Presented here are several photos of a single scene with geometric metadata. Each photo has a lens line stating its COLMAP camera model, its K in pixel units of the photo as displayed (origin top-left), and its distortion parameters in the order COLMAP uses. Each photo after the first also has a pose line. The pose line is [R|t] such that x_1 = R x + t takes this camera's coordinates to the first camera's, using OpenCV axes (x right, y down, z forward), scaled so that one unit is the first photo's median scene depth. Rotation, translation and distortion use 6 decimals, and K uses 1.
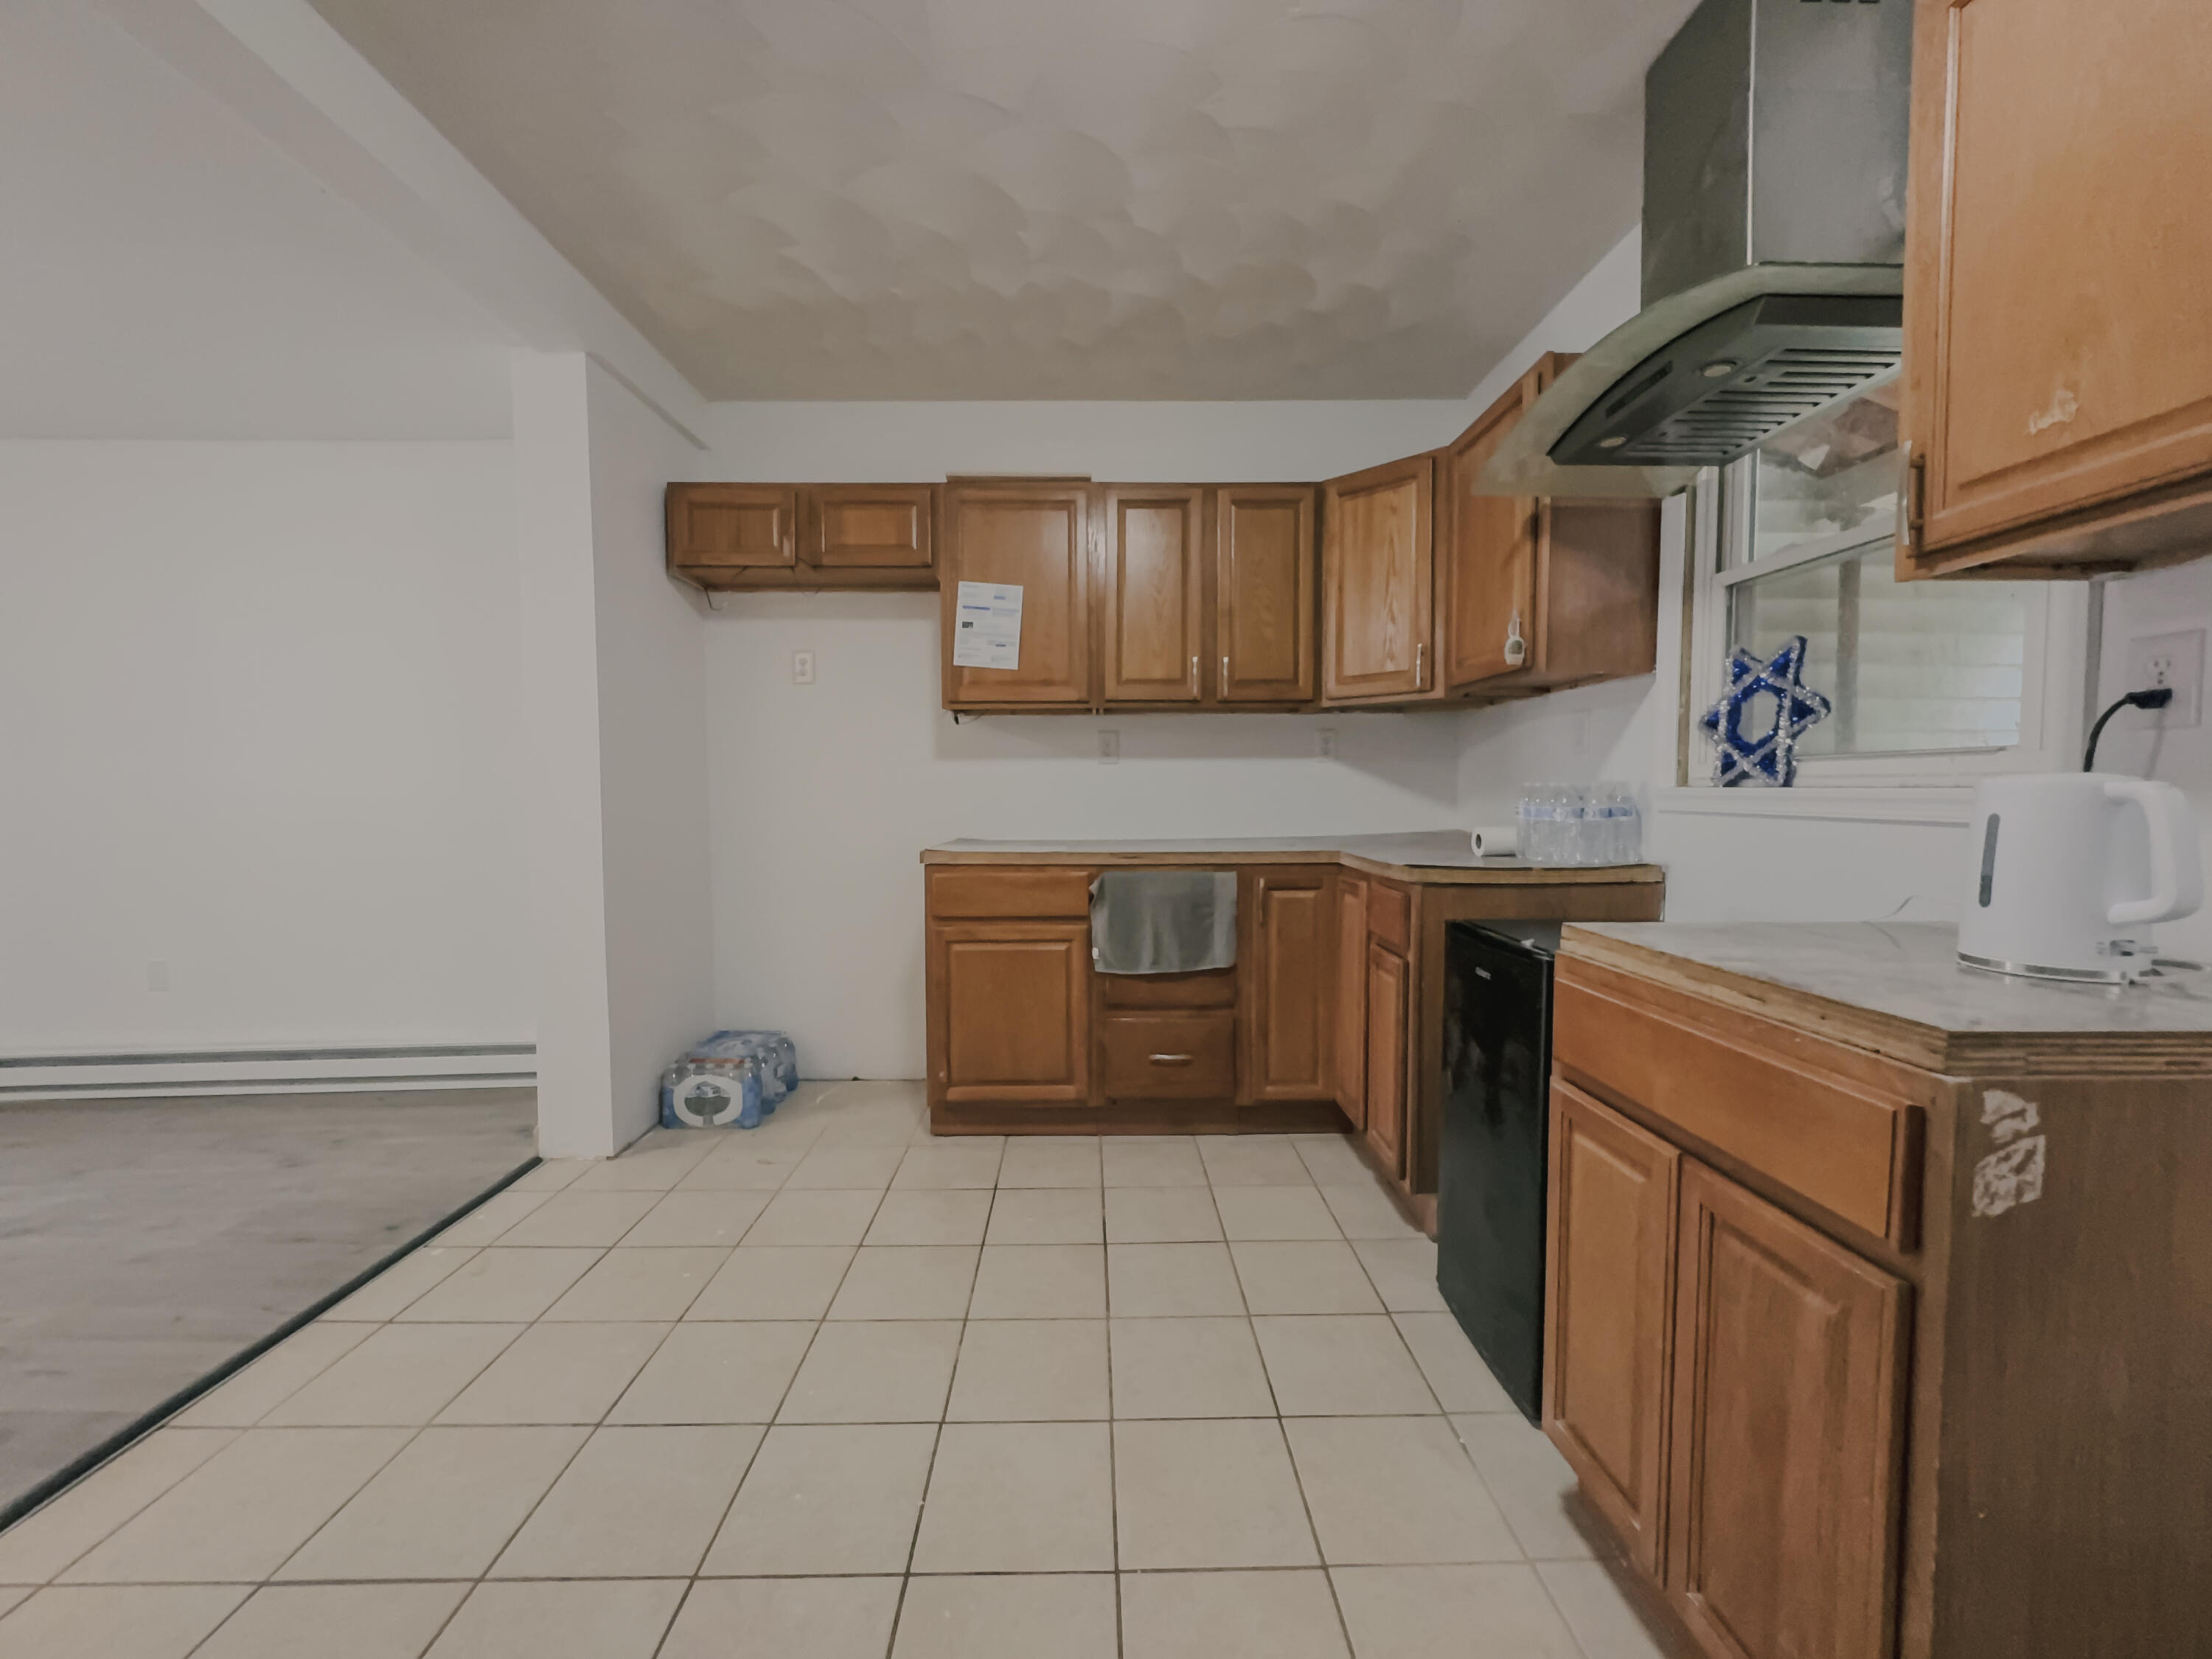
lens RADIAL K [[876.4, 0, 1106.0], [0, 876.4, 829.5], [0, 0, 1]] dist [0.000200, -0.000212]
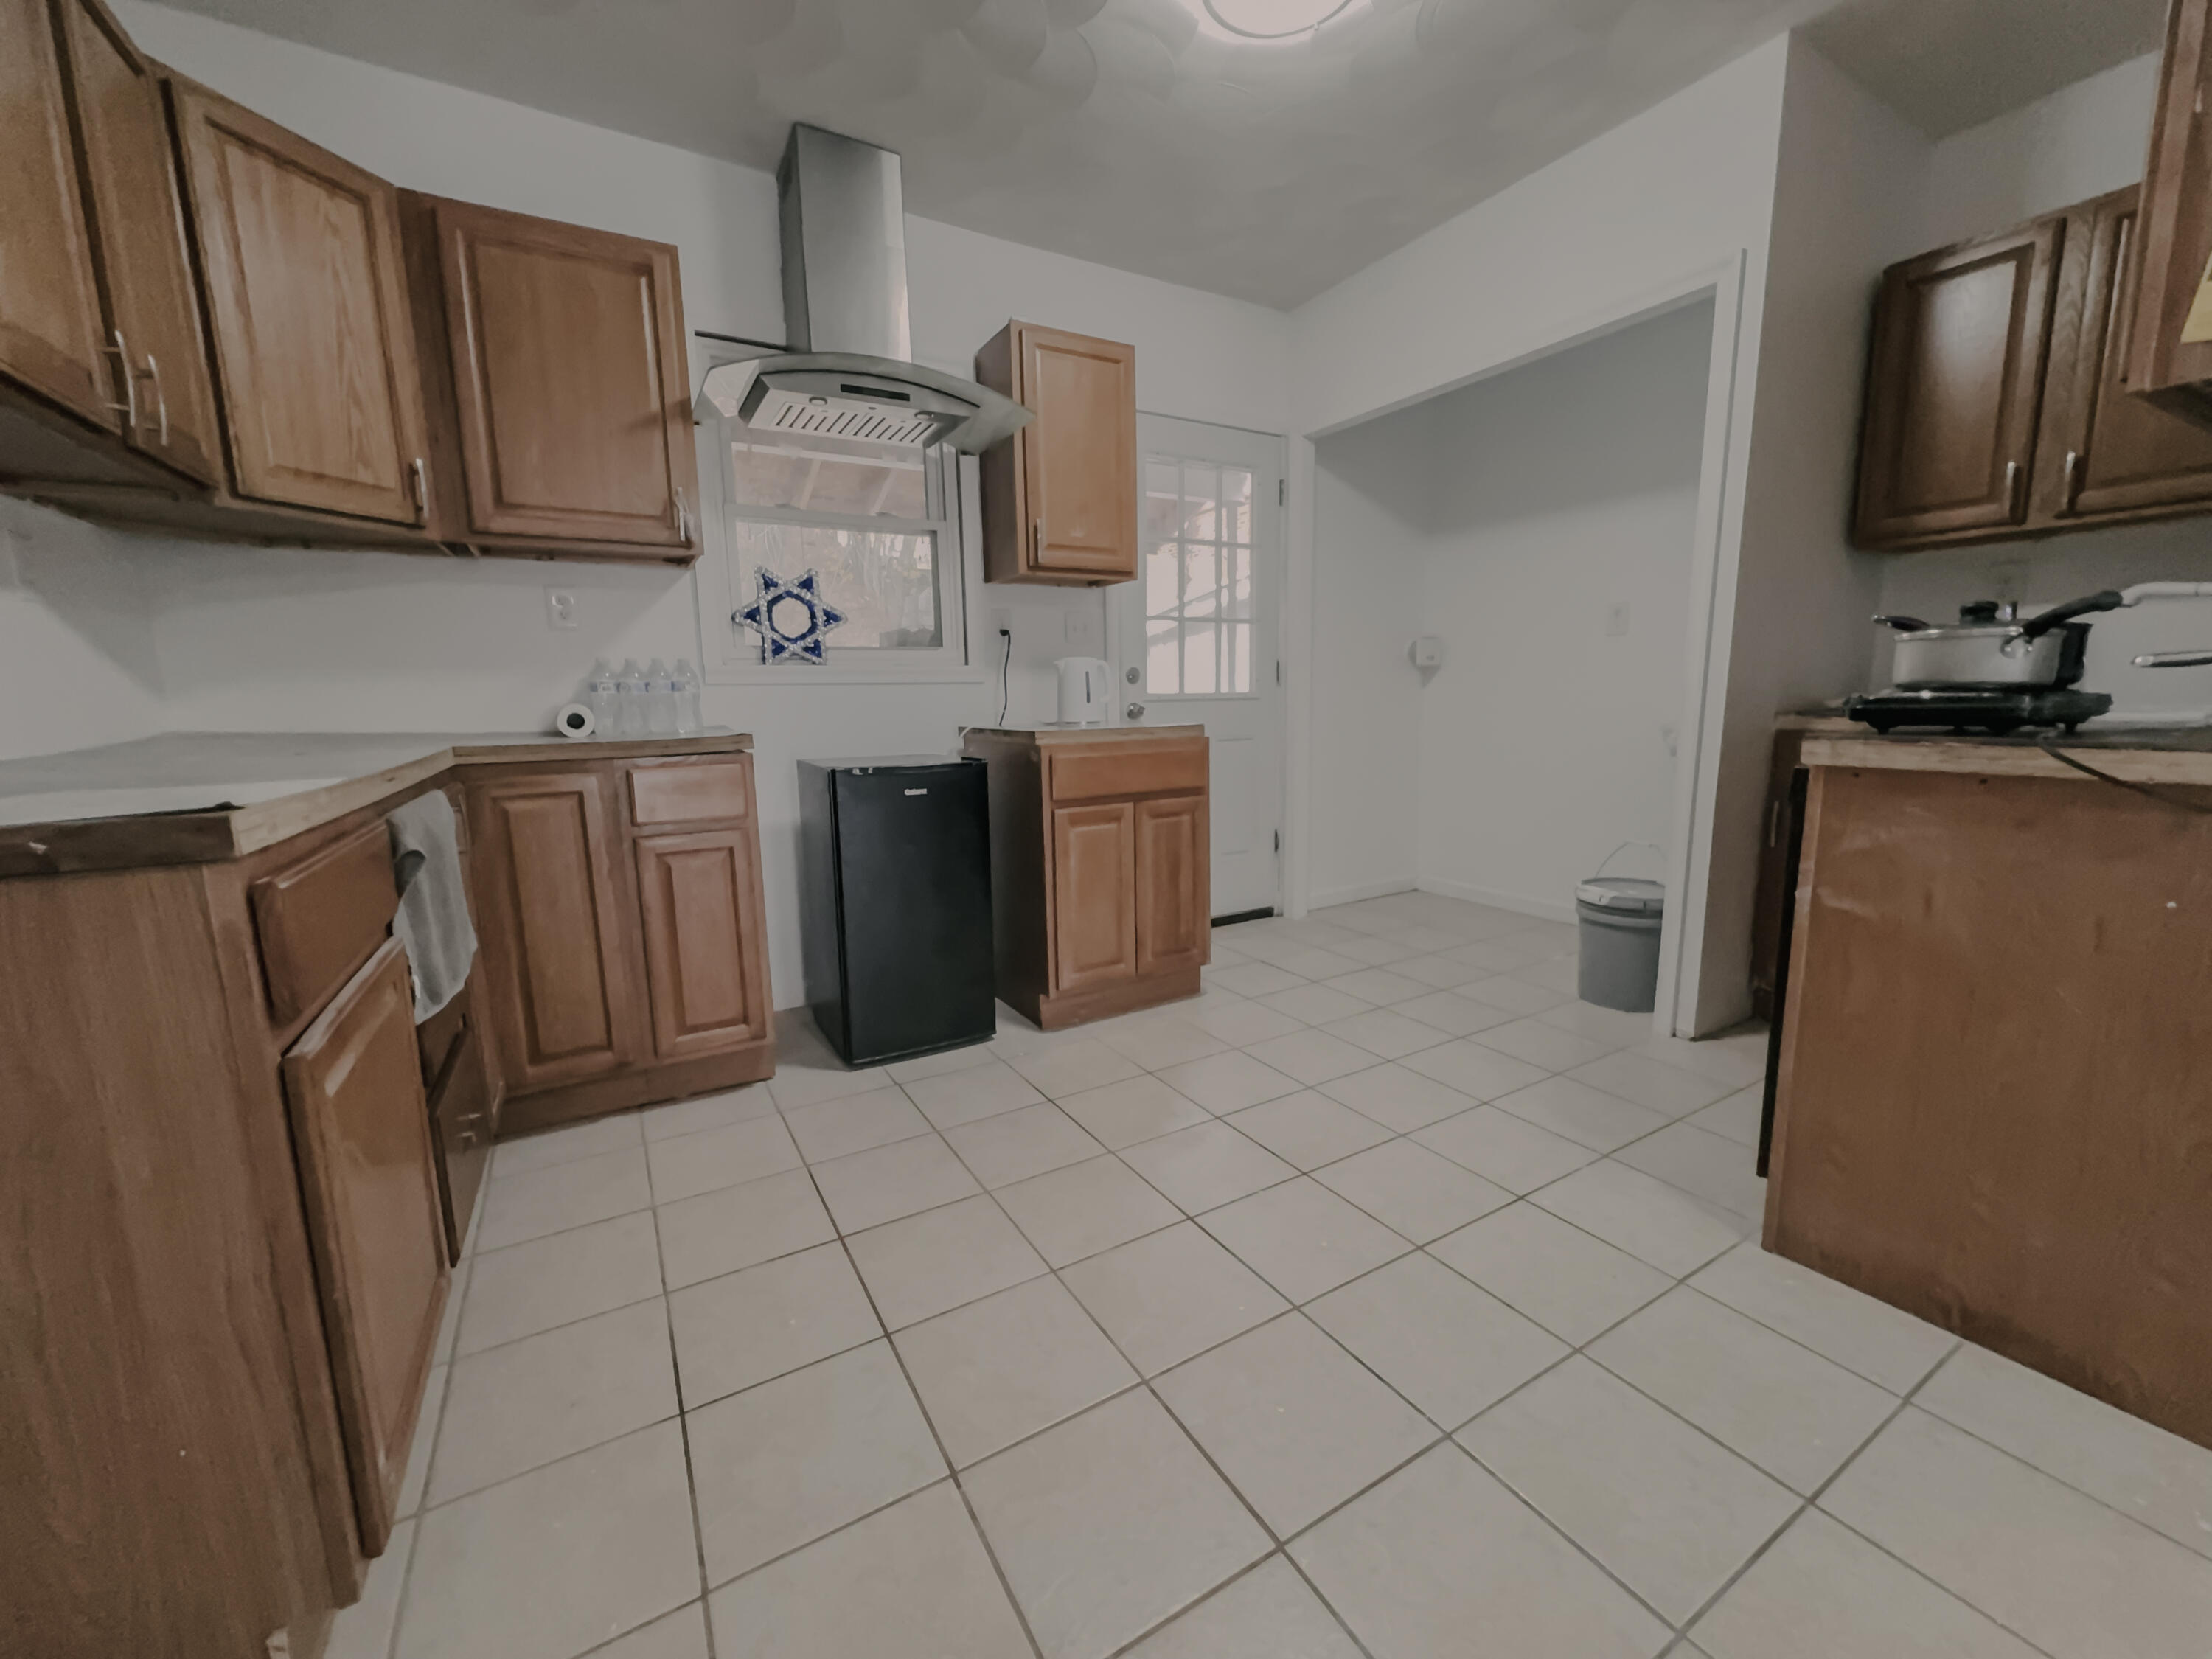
lens RADIAL K [[876.4, 0, 1106.0], [0, 876.4, 829.5], [0, 0, 1]] dist [0.000200, -0.000212]
pose [[-0.491387, -0.126455, 0.861712, -0.841501], [0.056863, 0.982634, 0.176626, -0.007016], [-0.869083, 0.135791, -0.475663, 1.270671]]
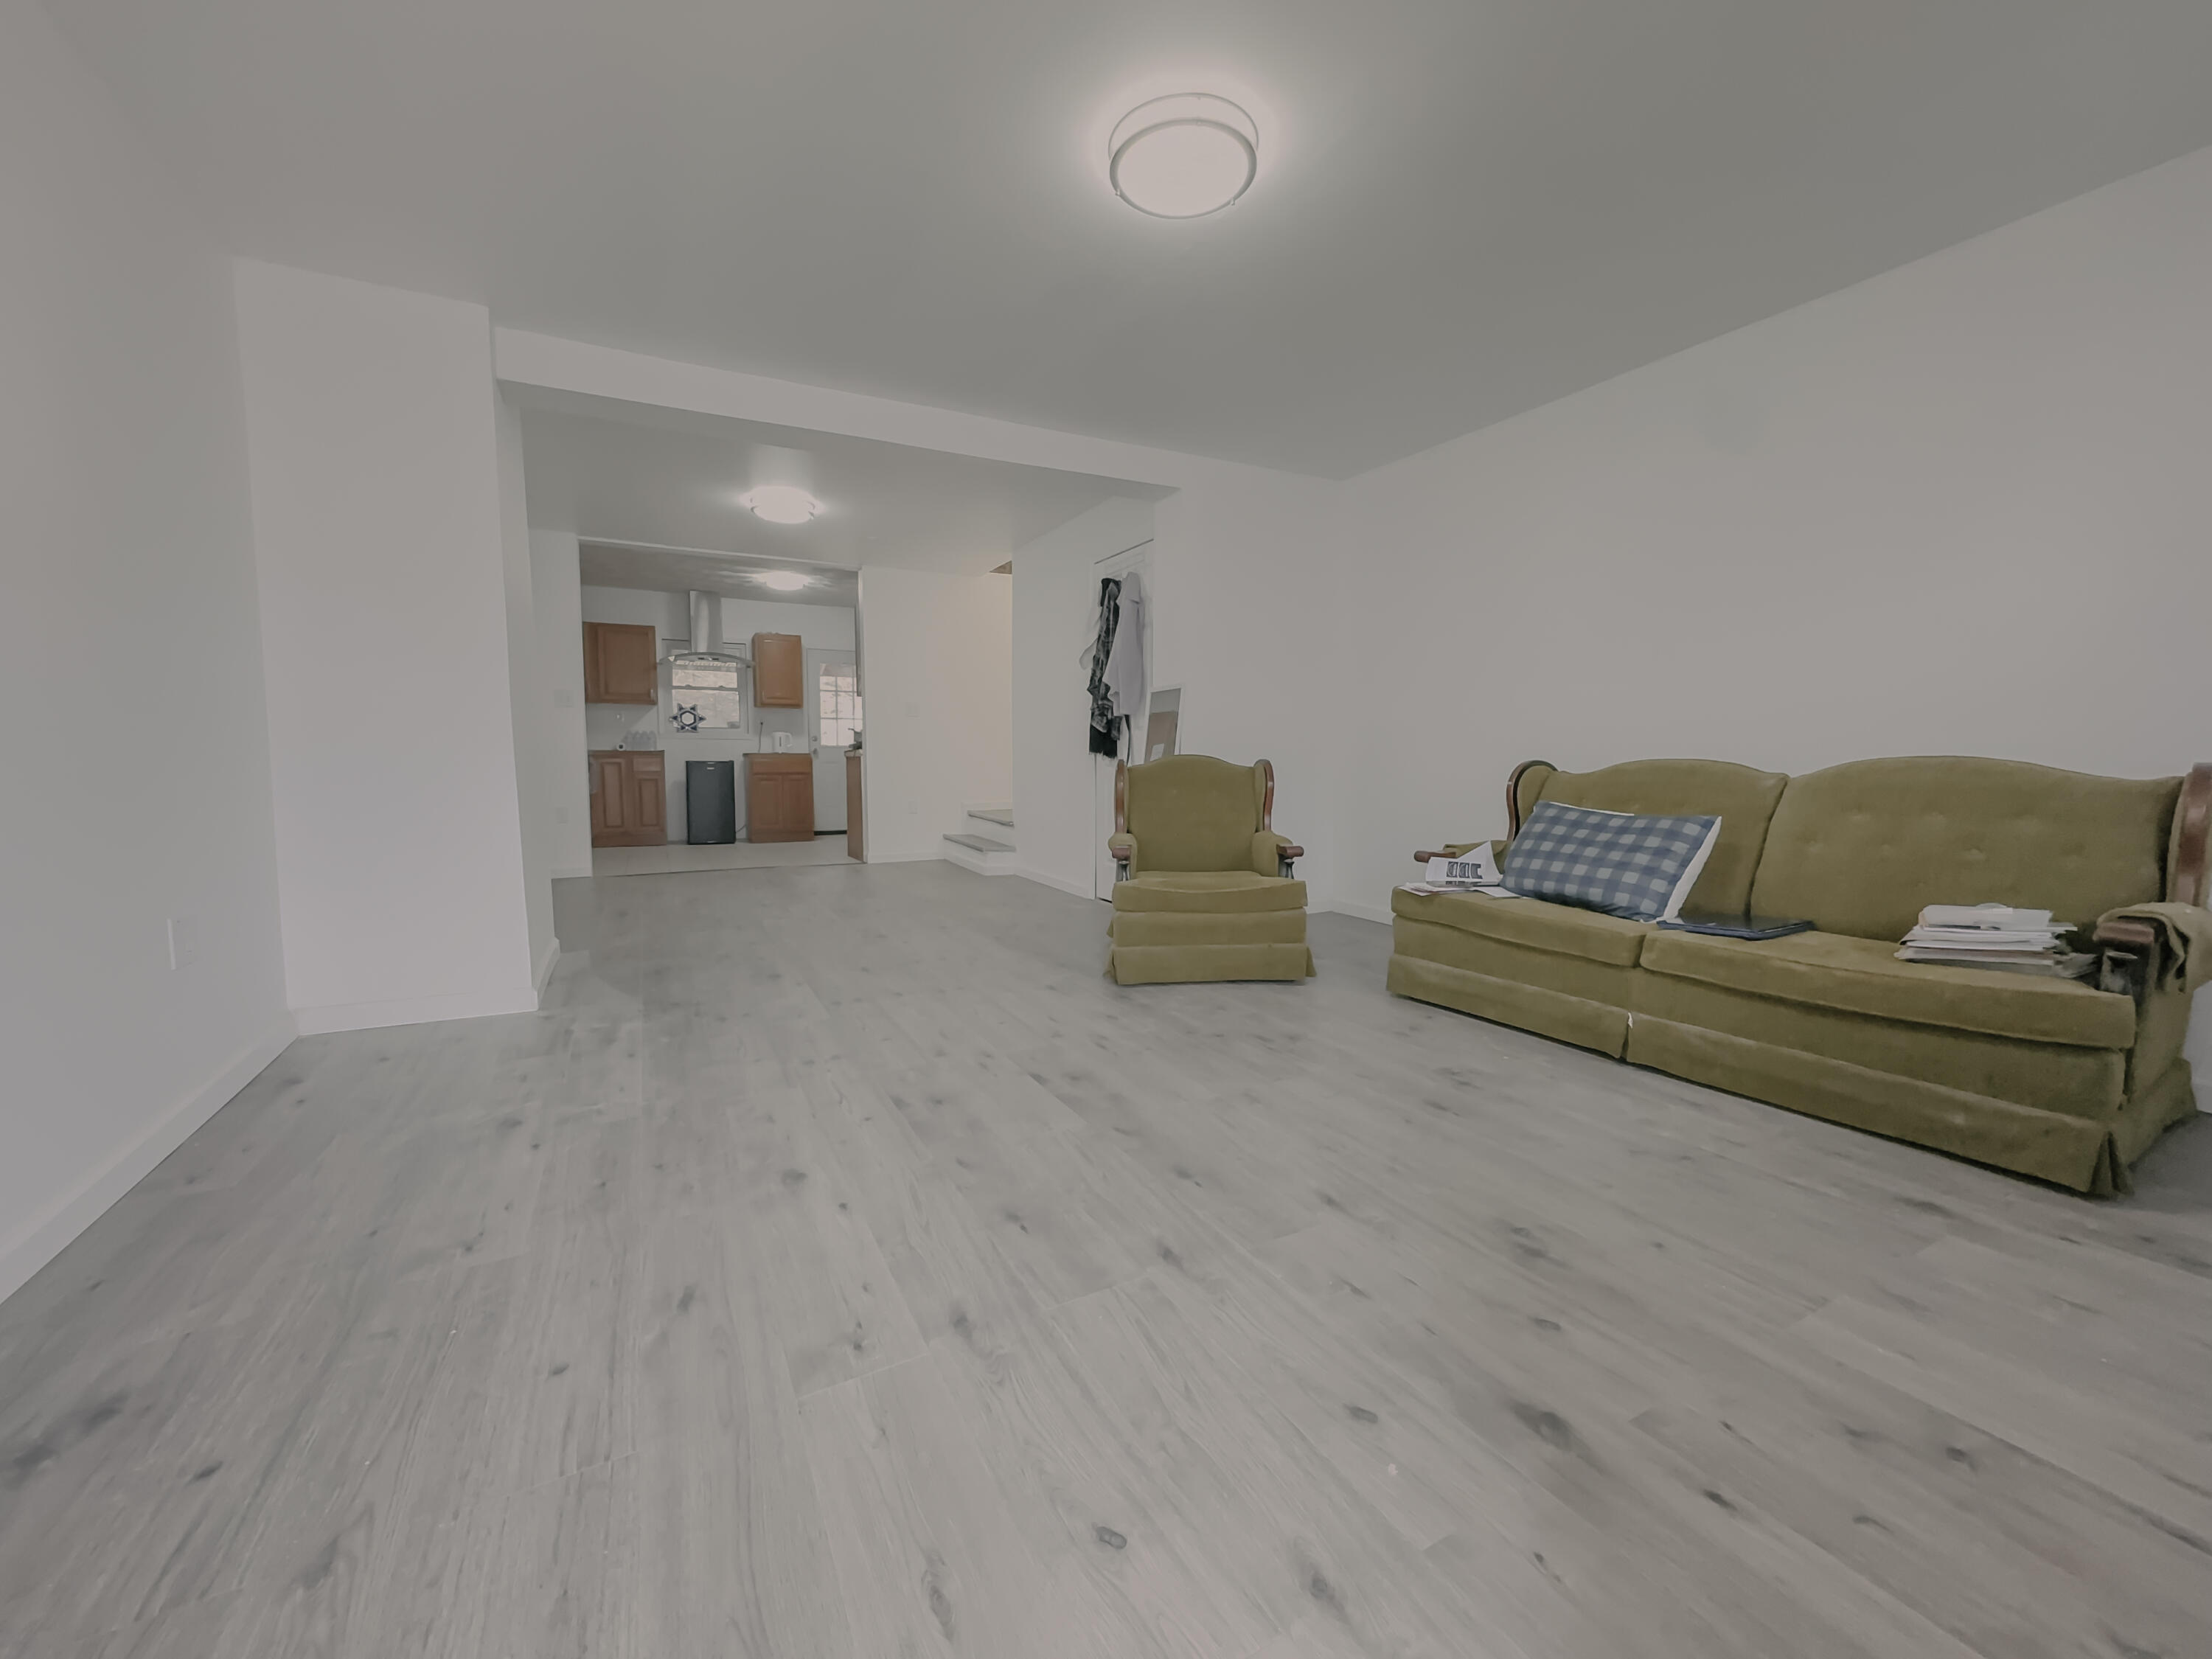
lens RADIAL K [[876.4, 0, 1106.0], [0, 876.4, 829.5], [0, 0, 1]] dist [0.000200, -0.000212]
pose [[-0.457443, -0.071227, 0.886382, -4.588499], [0.038049, 0.994306, 0.099535, 0.085136], [-0.888424, 0.079258, -0.452128, 1.164562]]
